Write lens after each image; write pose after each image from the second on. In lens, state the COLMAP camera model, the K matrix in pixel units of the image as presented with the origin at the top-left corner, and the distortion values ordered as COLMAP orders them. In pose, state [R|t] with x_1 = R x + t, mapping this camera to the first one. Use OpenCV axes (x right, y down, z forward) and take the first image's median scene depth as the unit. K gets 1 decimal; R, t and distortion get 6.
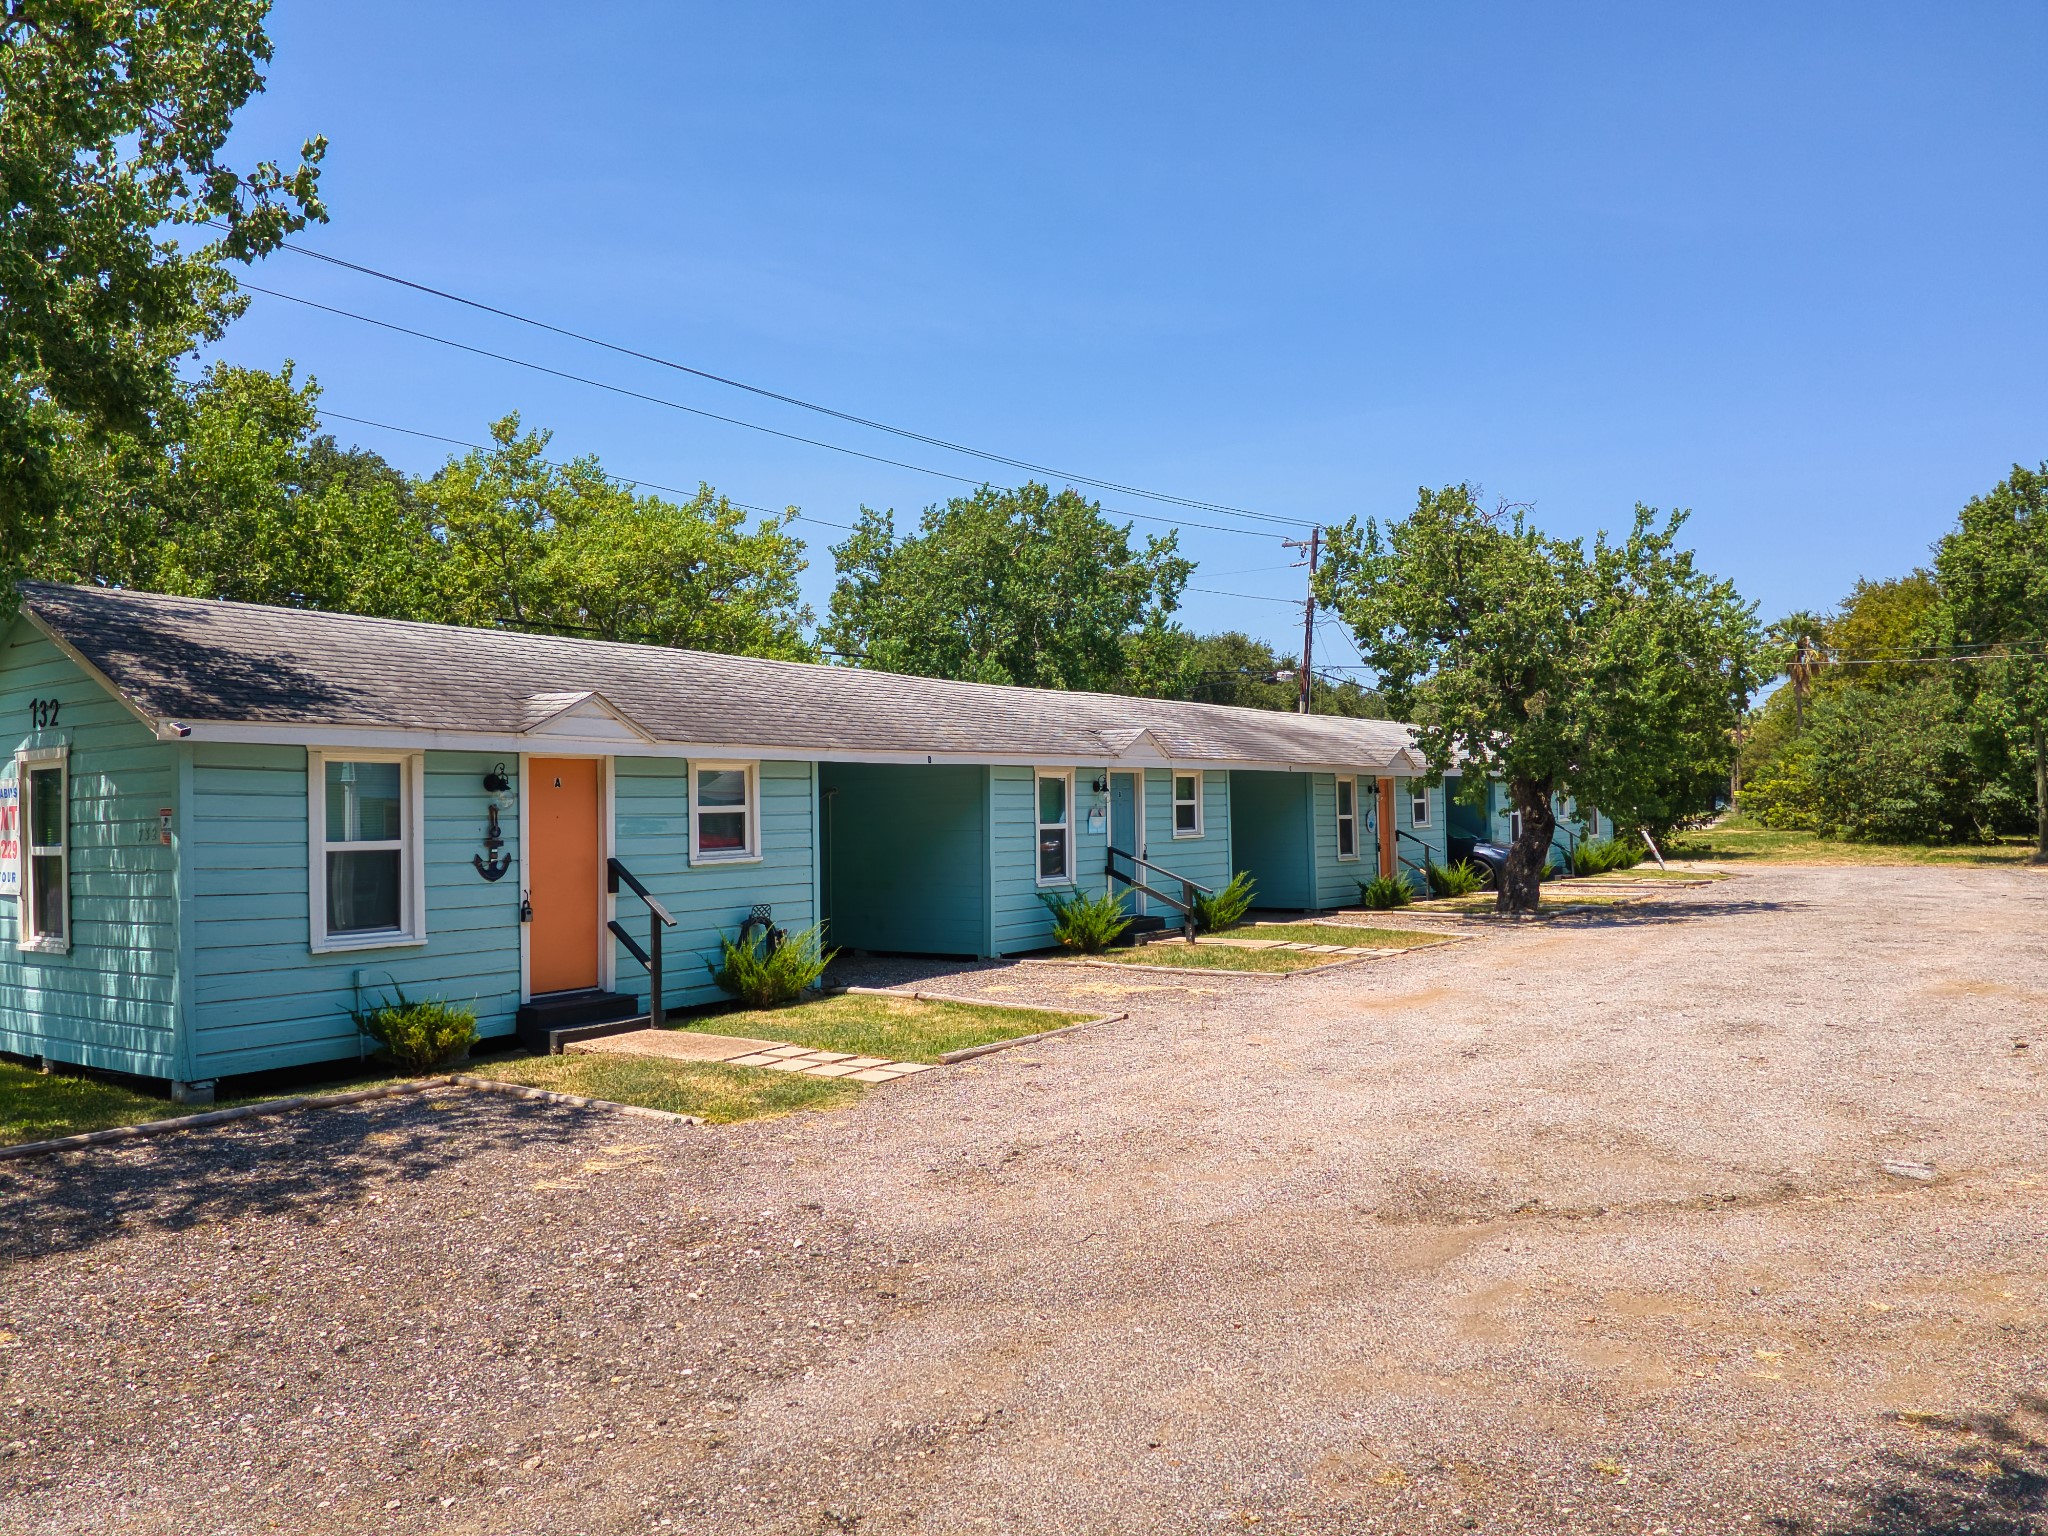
lens RADIAL K [[1427.1, 0, 1016.5], [0, 1427.1, 762.7], [0, 0, 1]] dist [0.047206, -0.006287]
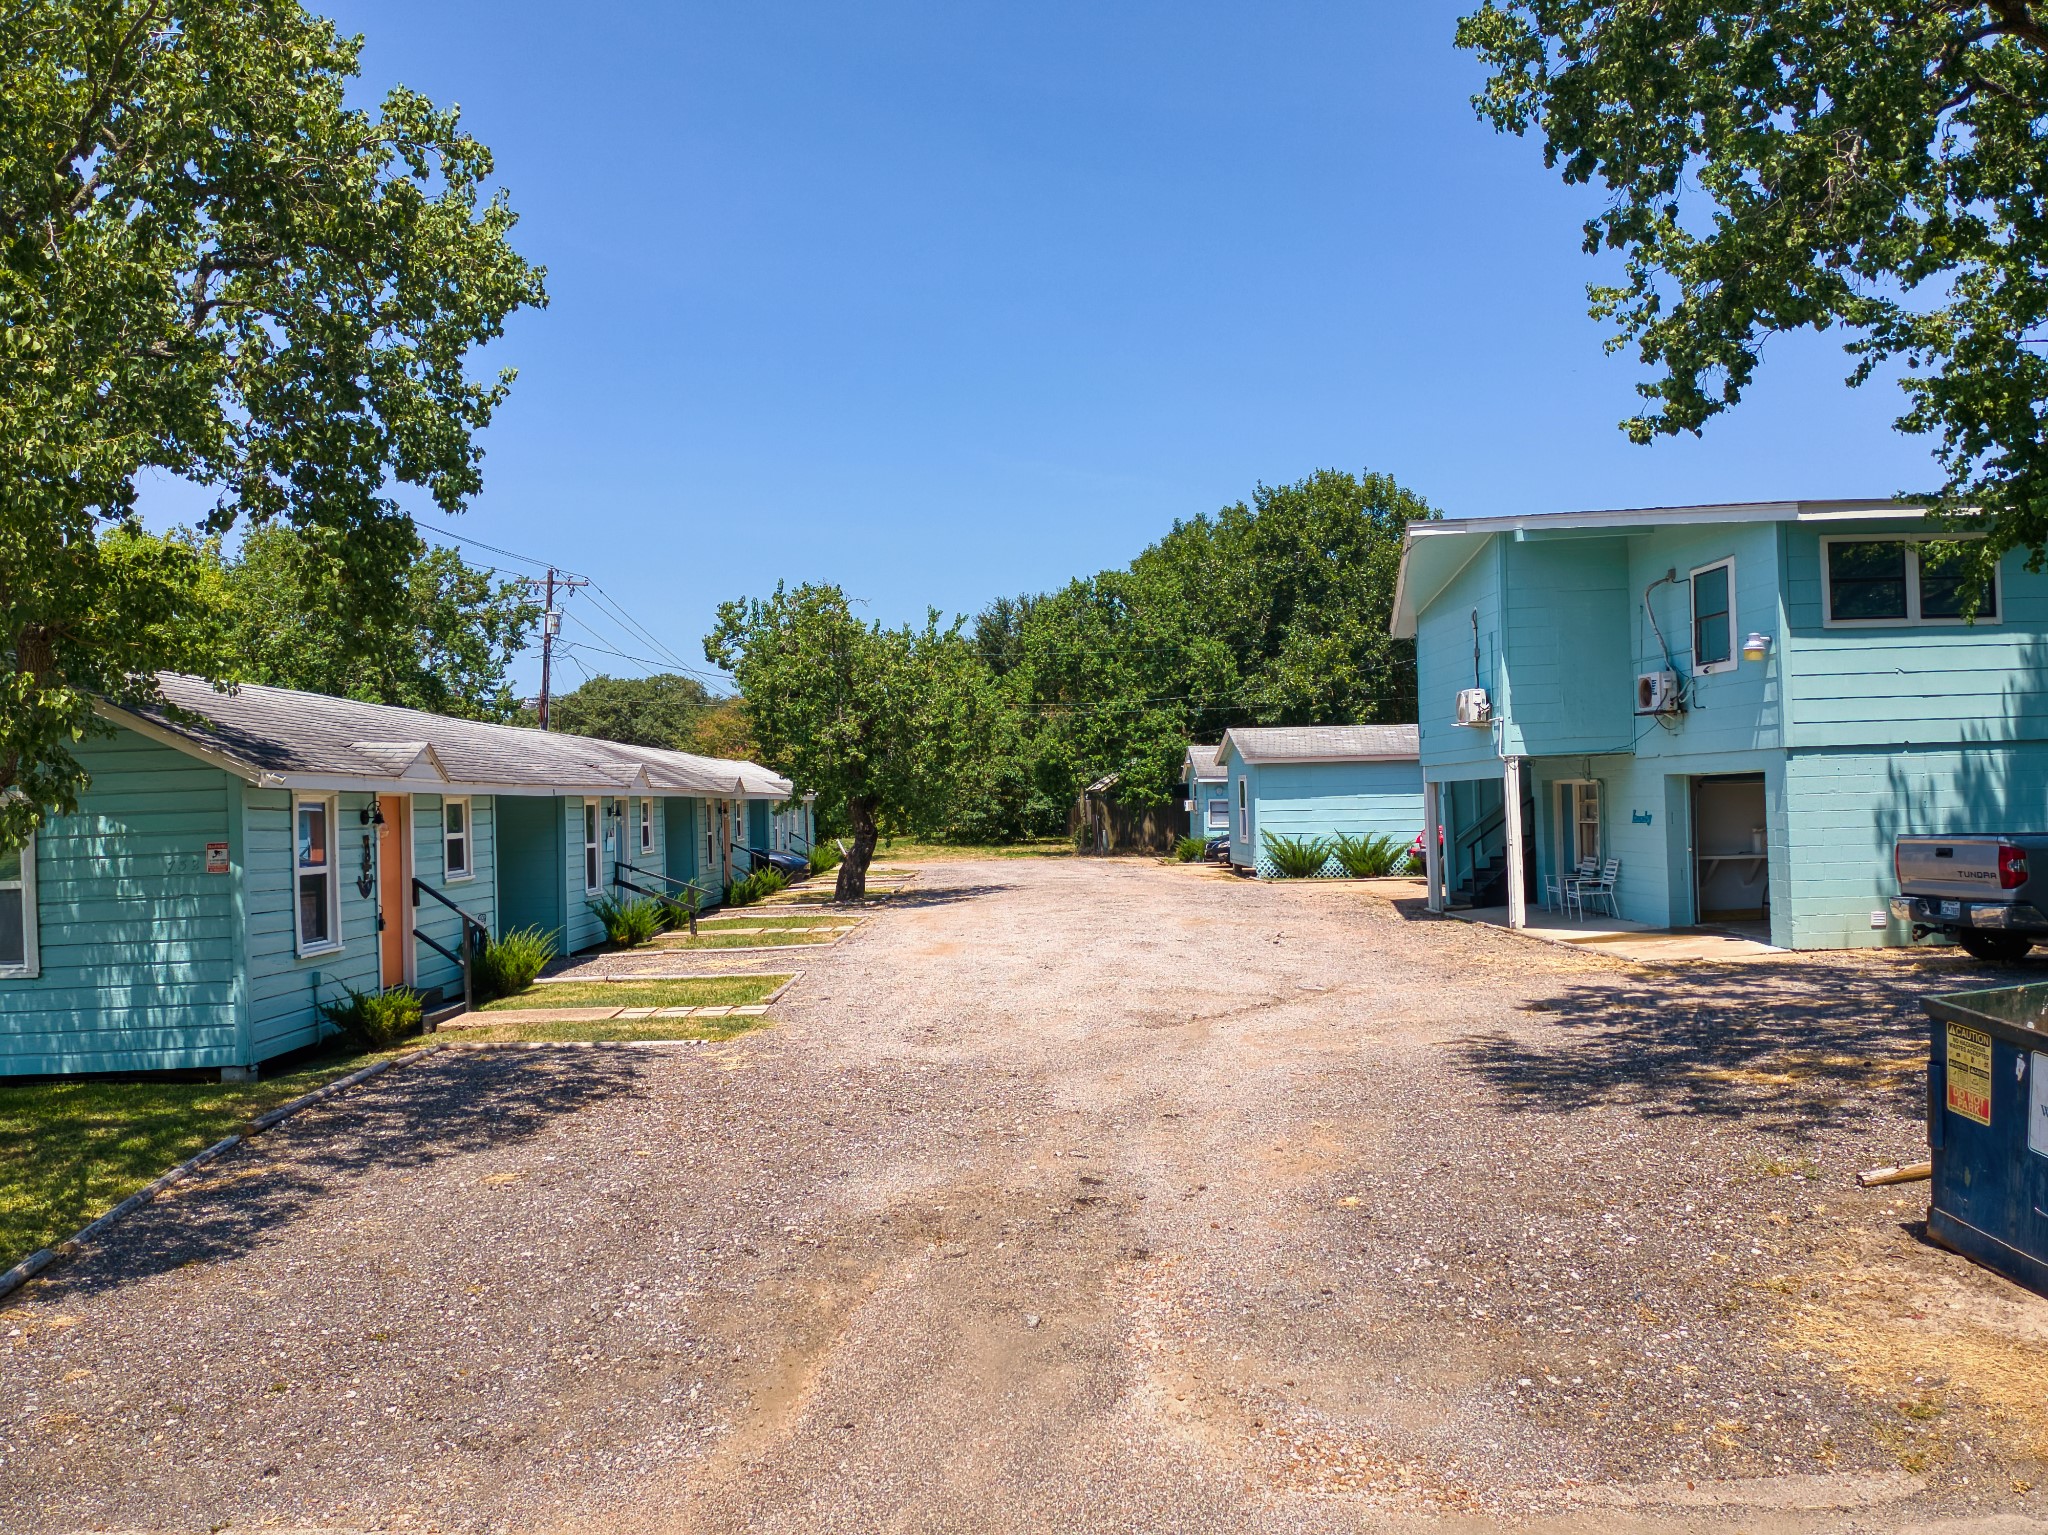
lens RADIAL K [[1427.1, 0, 1030.7], [0, 1427.1, 772.9], [0, 0, 1]] dist [0.047206, -0.006287]
pose [[0.791482, 0.003221, 0.611185, -0.366397], [-0.000258, 0.999988, -0.004936, -0.009914], [-0.611193, 0.003749, 0.791473, -0.175280]]
